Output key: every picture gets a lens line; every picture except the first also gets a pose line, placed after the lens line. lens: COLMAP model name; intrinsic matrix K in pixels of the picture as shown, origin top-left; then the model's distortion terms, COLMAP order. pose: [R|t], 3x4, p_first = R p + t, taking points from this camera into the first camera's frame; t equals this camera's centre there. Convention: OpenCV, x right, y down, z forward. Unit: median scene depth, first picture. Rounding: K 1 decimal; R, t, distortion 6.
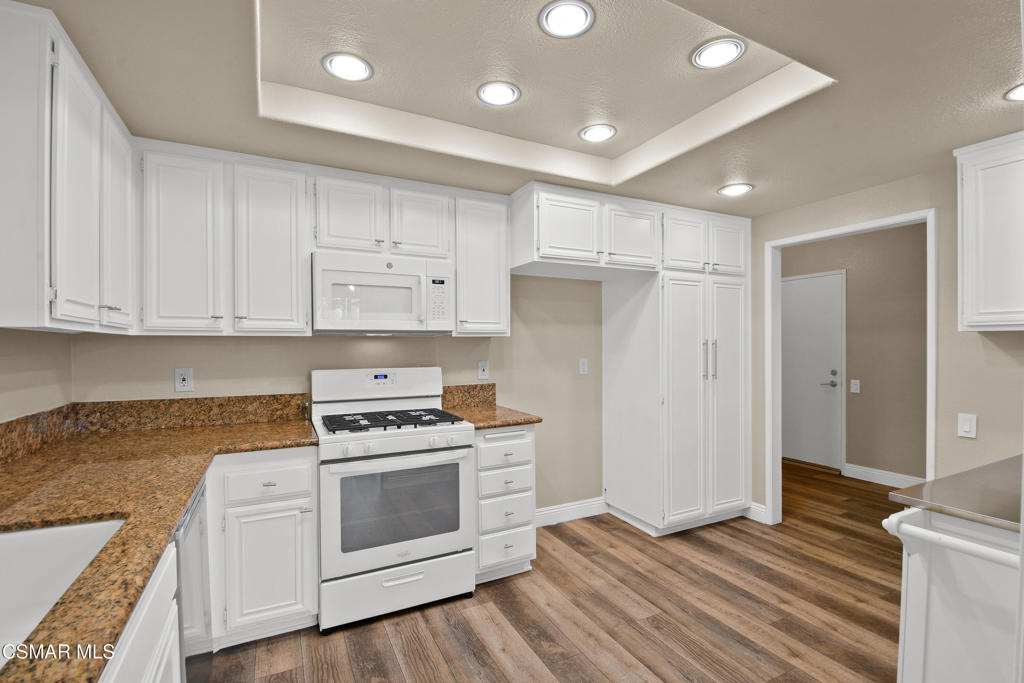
lens RADIAL K [[465.9, 0, 510.7], [0, 465.9, 345.7], [0, 0, 1]] dist [-0.002143, -0.007177]
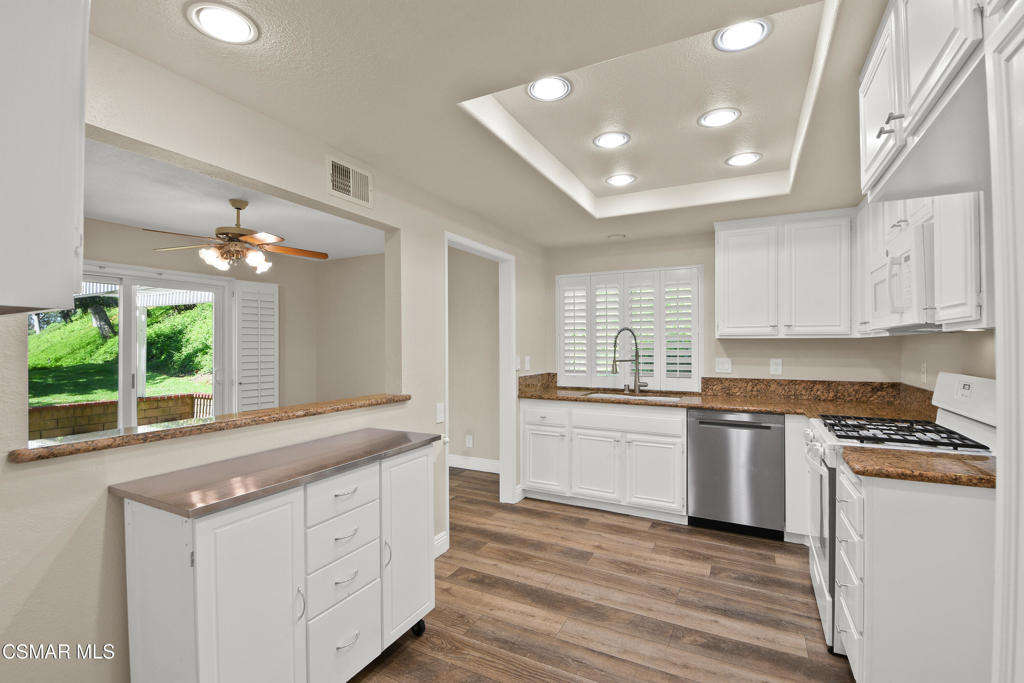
lens RADIAL K [[465.9, 0, 514.6], [0, 465.9, 345.6], [0, 0, 1]] dist [-0.002143, -0.007177]
pose [[-0.806438, -0.003071, -0.591310, 1.025837], [-0.004751, 0.999988, 0.001286, 0.008001], [0.591299, 0.003846, -0.806443, 1.619667]]
